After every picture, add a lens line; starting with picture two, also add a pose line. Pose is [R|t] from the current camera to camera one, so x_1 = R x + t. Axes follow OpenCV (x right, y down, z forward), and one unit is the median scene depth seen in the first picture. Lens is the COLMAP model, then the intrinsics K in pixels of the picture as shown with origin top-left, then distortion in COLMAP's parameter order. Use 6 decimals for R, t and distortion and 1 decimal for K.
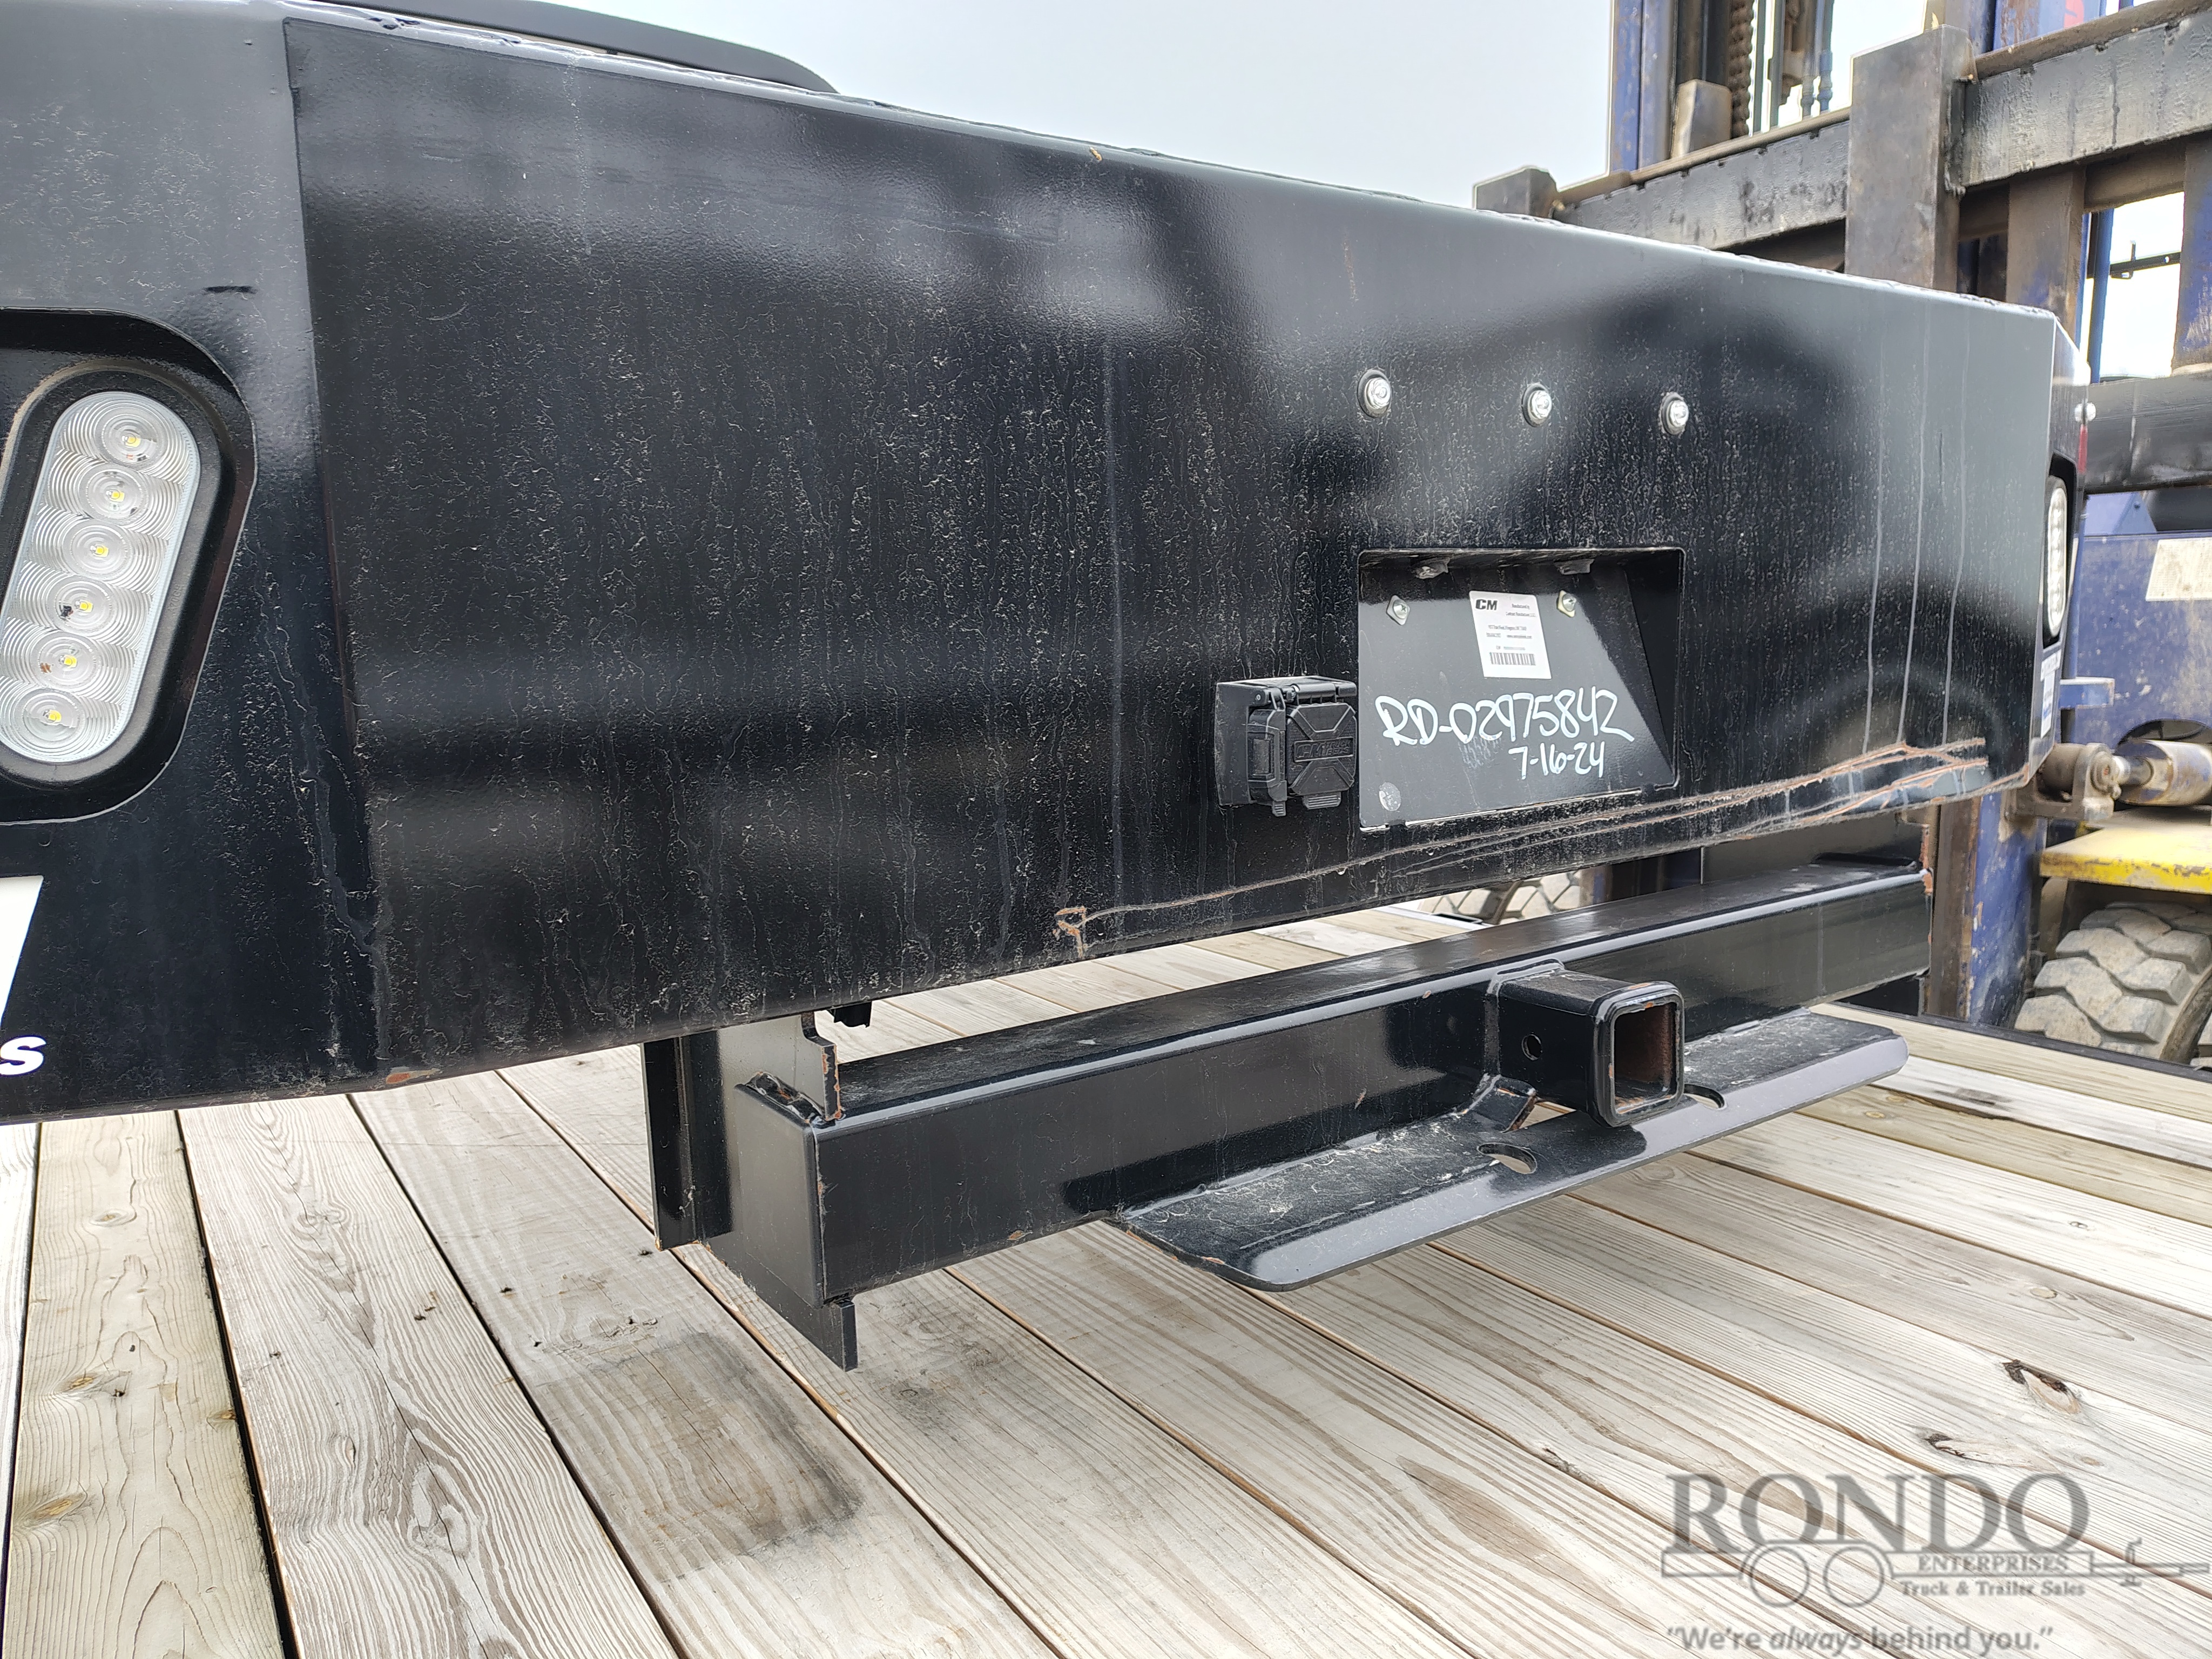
lens RADIAL K [[1517.8, 0, 1101.1], [0, 1517.8, 828.6], [0, 0, 1]] dist [0.024197, -0.005541]
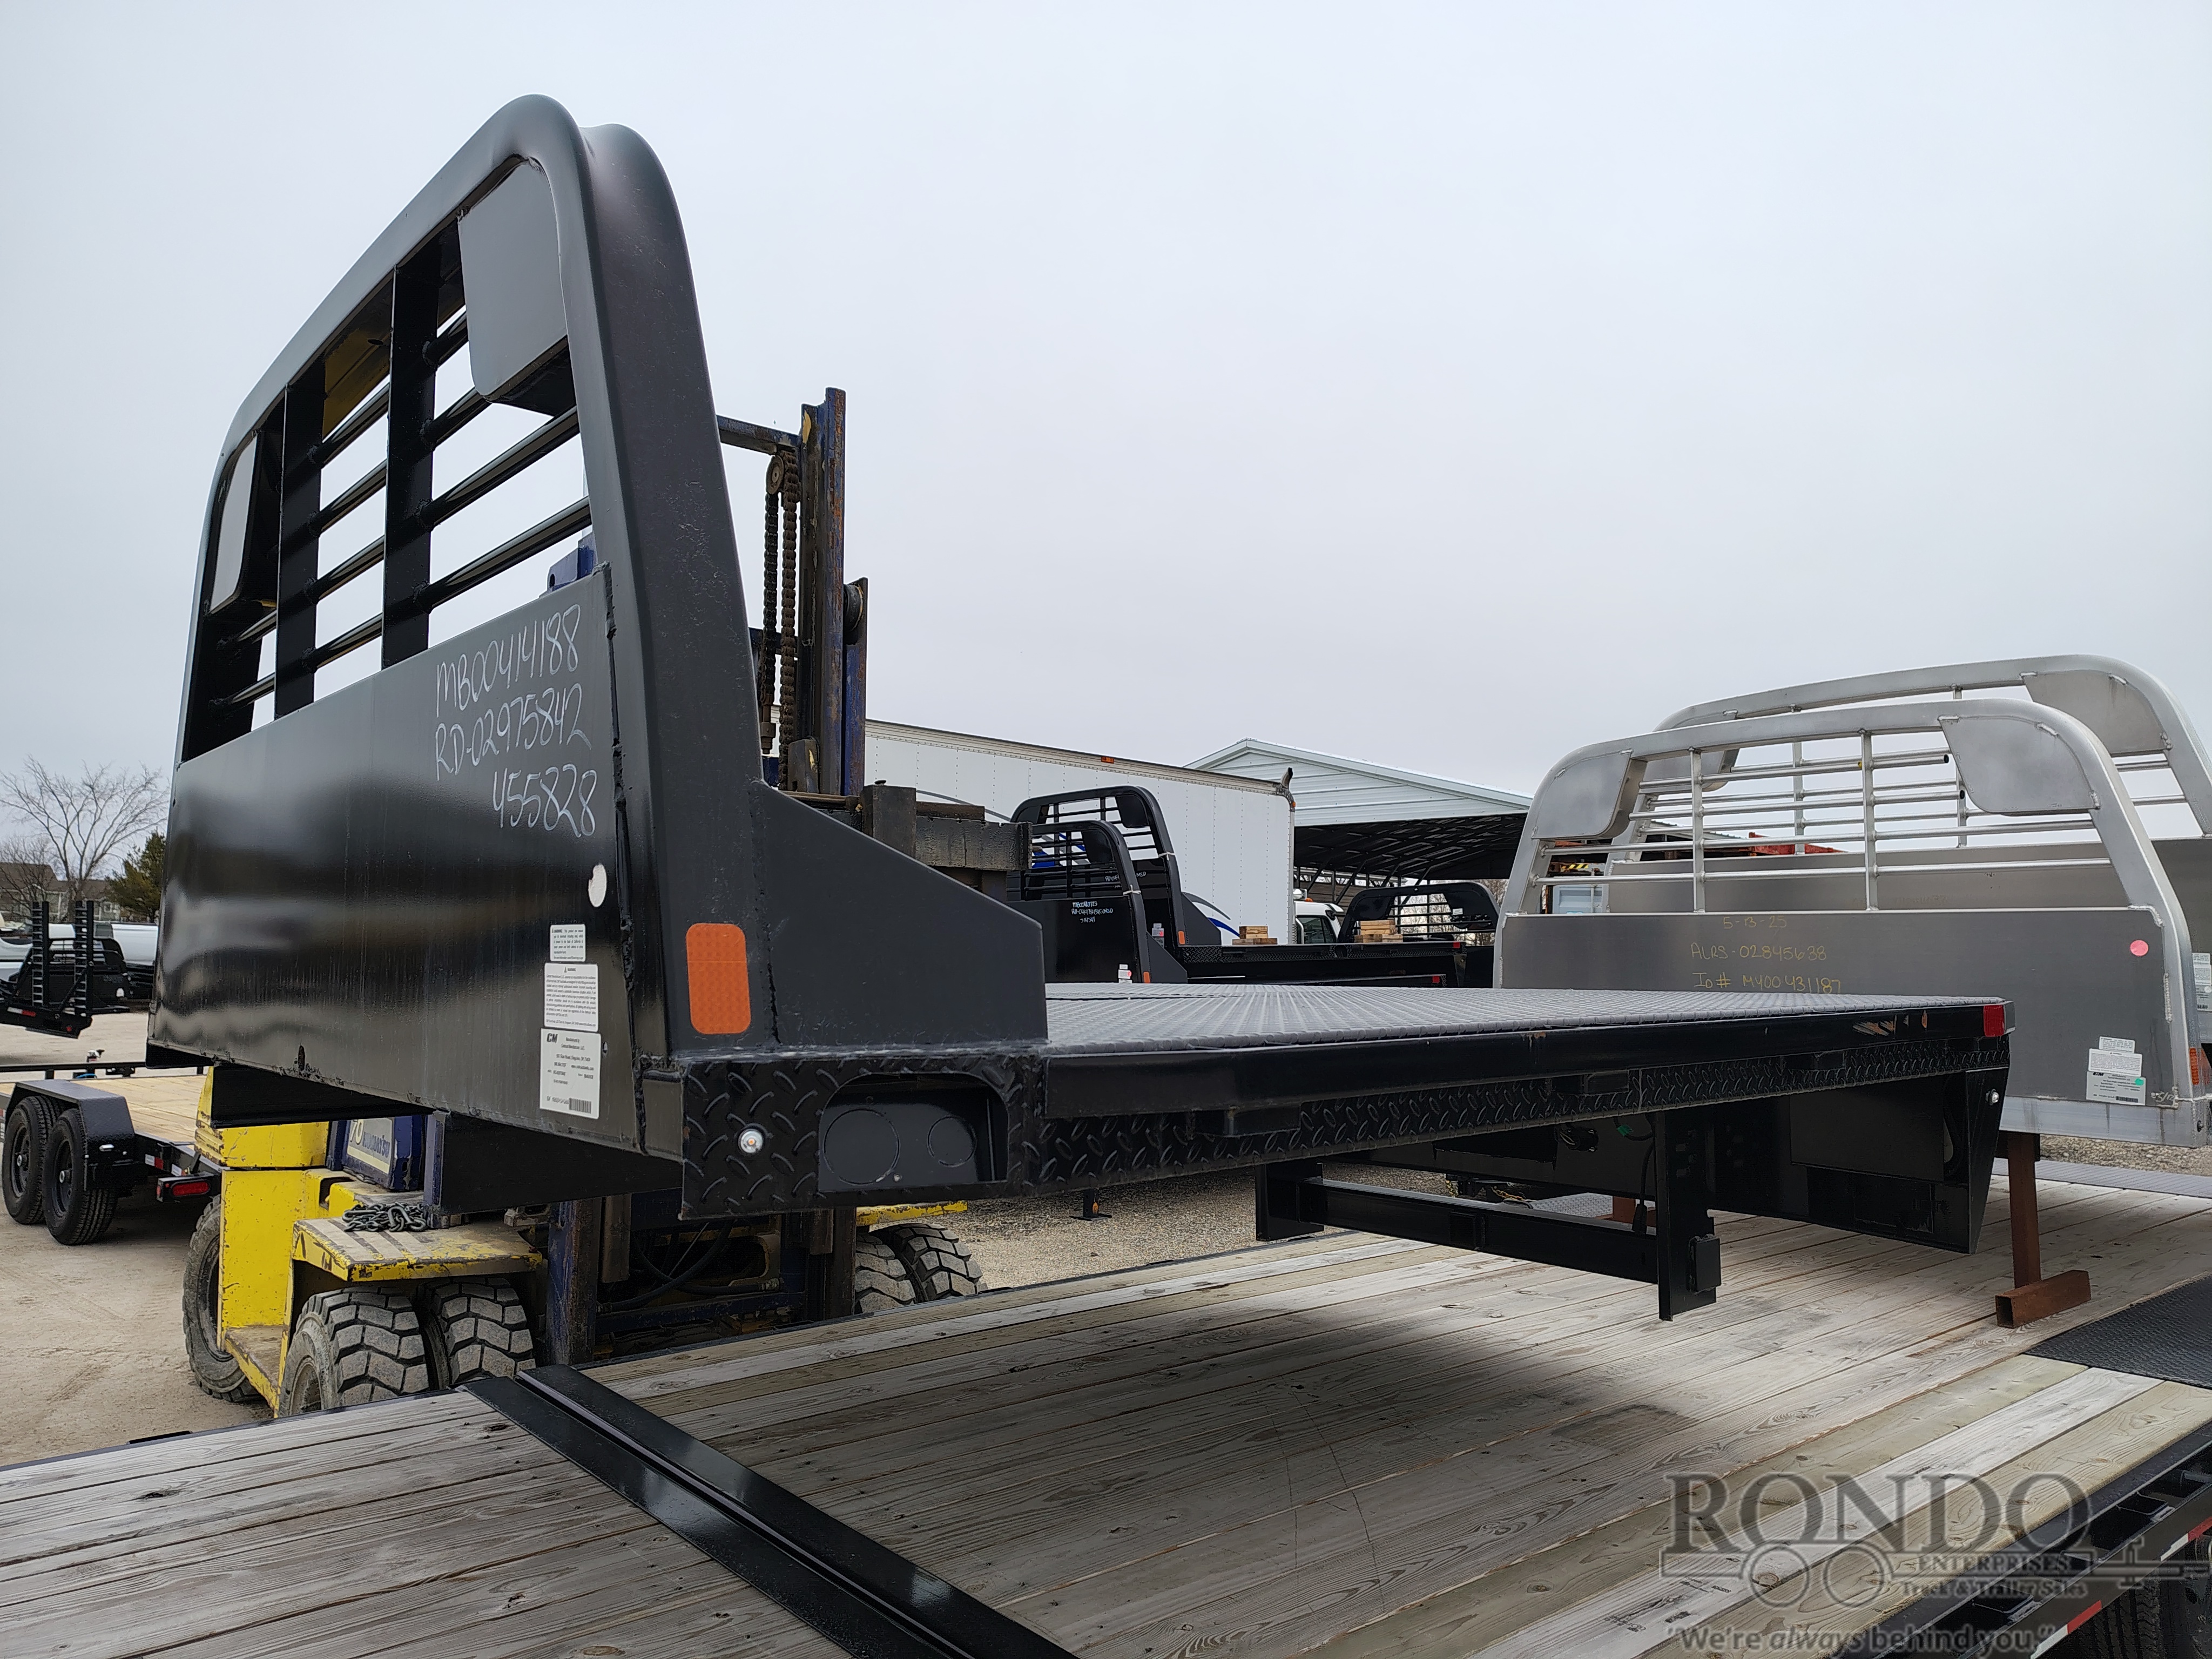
lens RADIAL K [[1511.3, 0, 1121.0], [0, 1511.3, 842.2], [0, 0, 1]] dist [0.088669, -0.120283]
pose [[-0.120056, 0.108779, 0.986790, -2.589391], [0.143522, 0.985439, -0.091169, -0.434178], [-0.982338, 0.130680, -0.133920, 1.853069]]
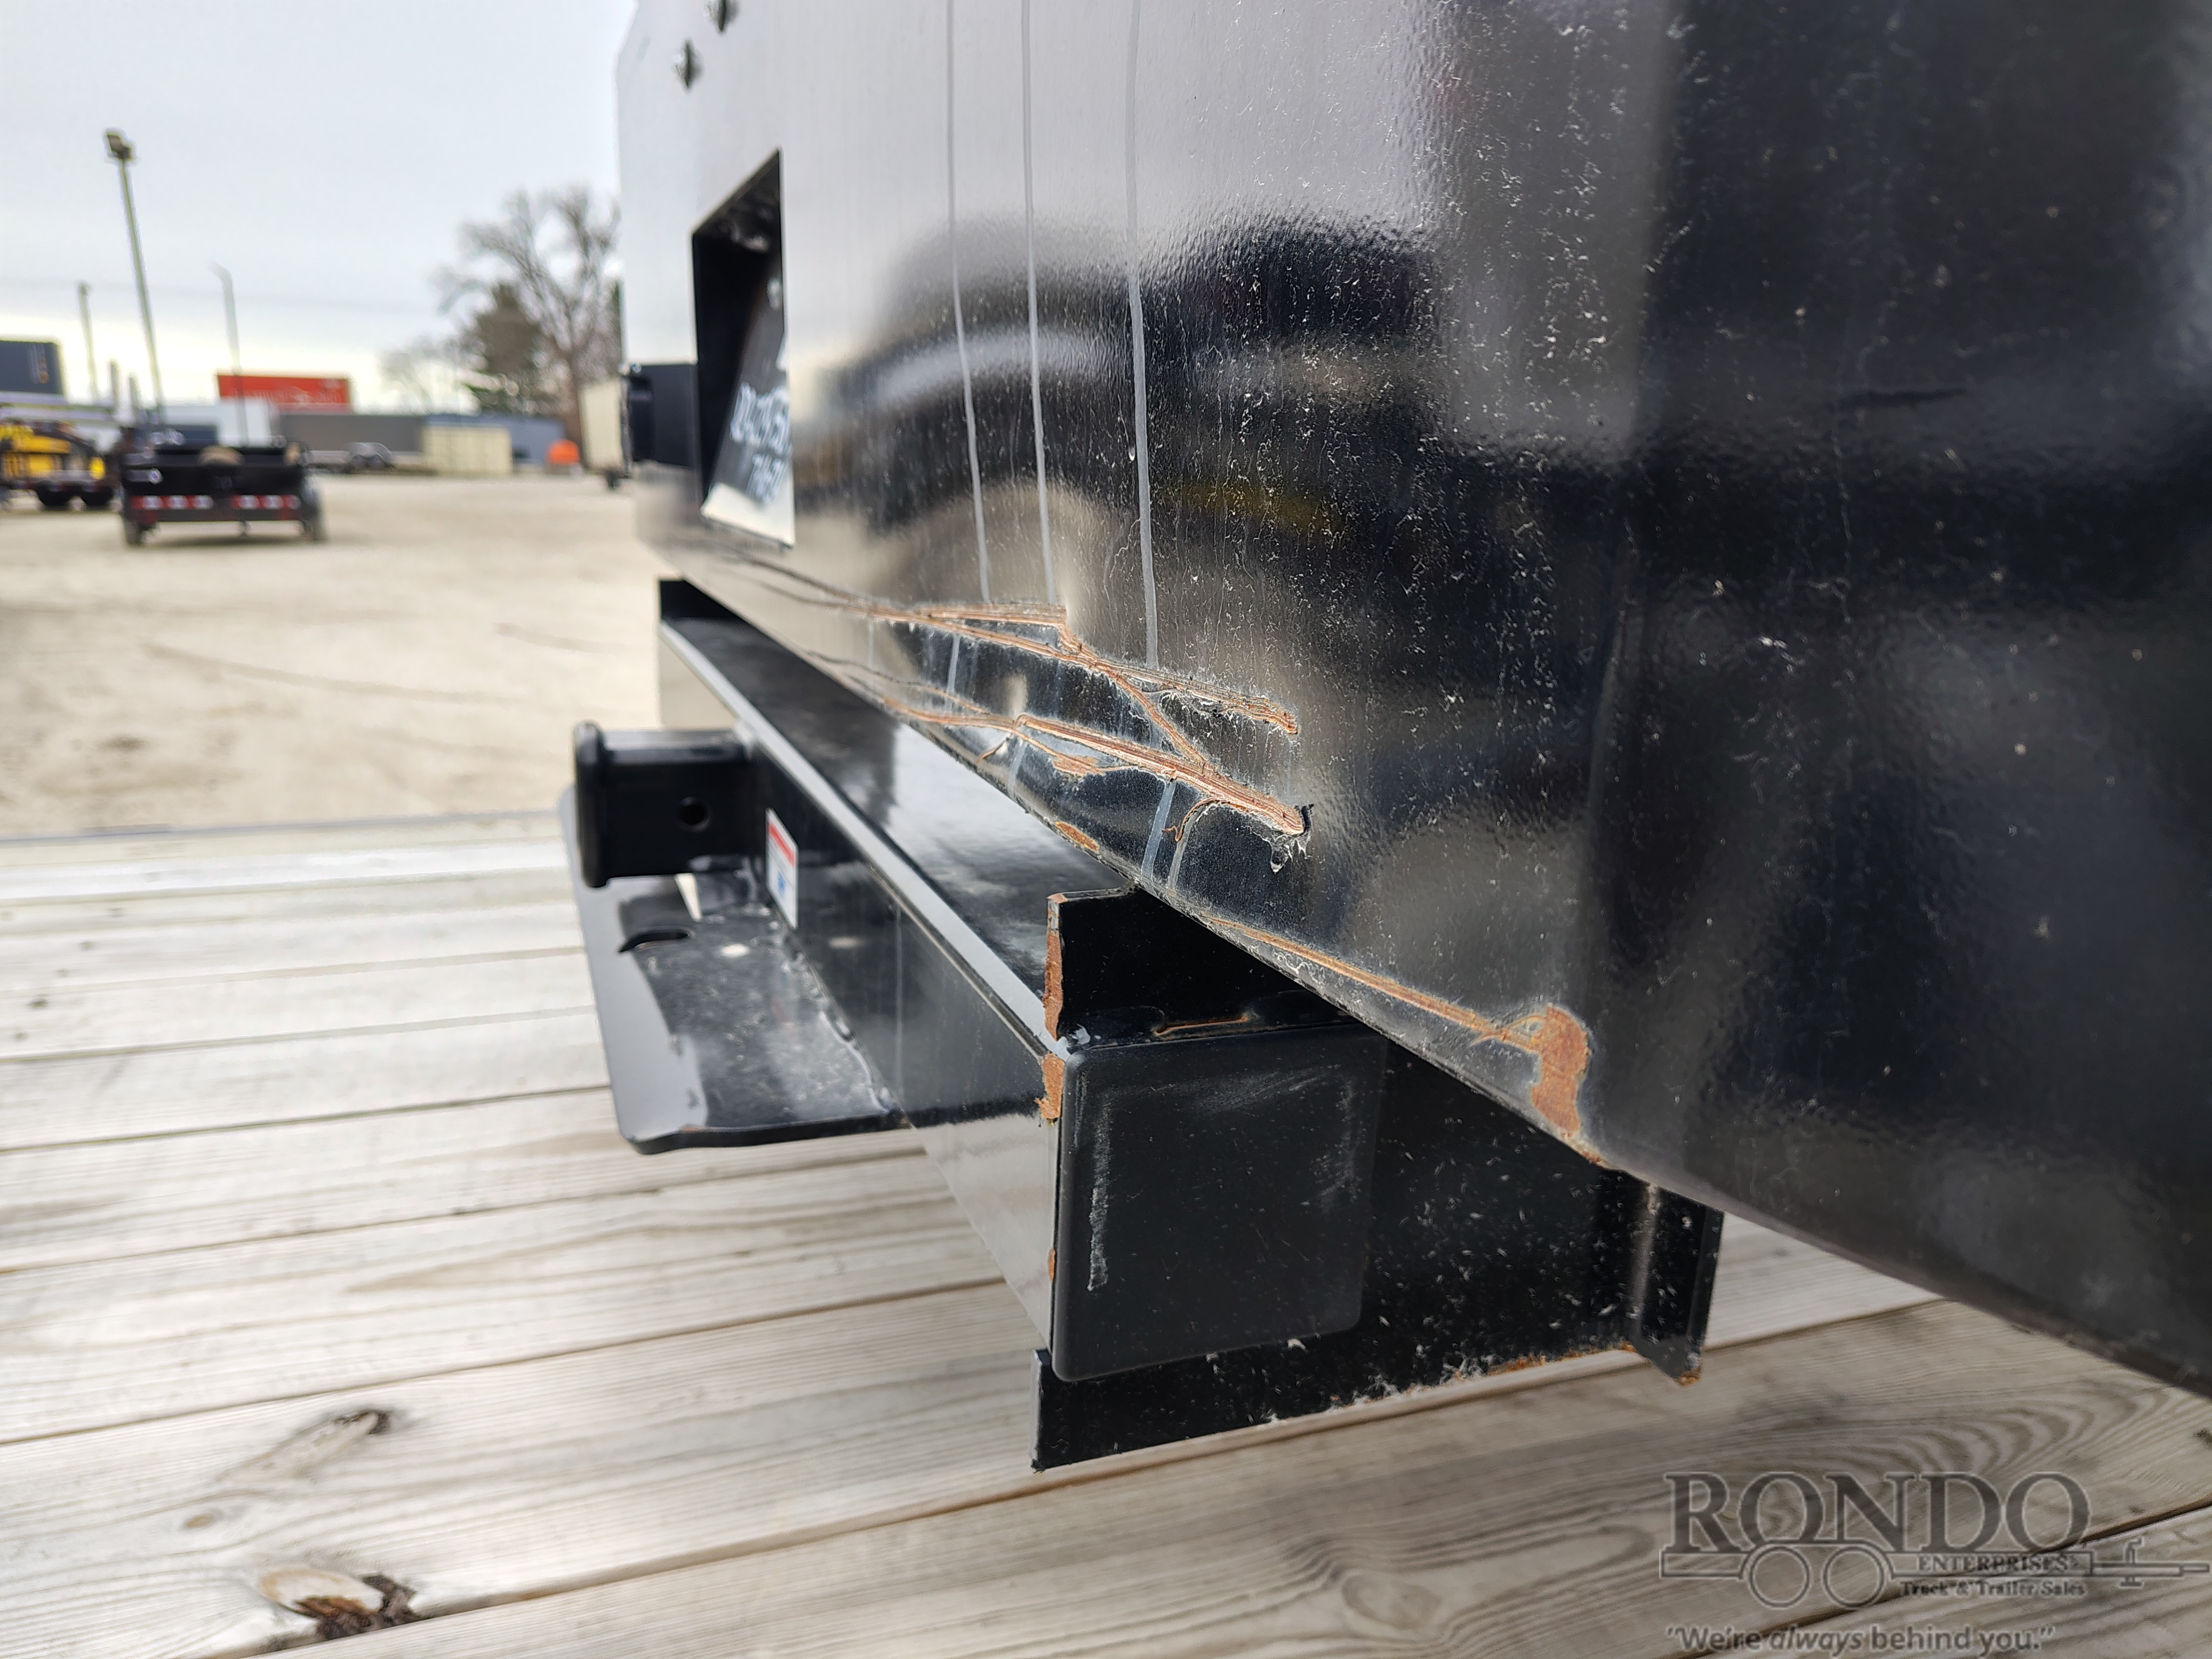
lens RADIAL K [[1531.6, 0, 1096.4], [0, 1531.6, 840.8], [0, 0, 1]] dist [0.045882, -0.086758]
pose [[-0.239362, 0.258195, -0.935971, 0.900824], [-0.157829, 0.940825, 0.299896, -0.115726], [0.958017, 0.219507, -0.184448, 1.166559]]
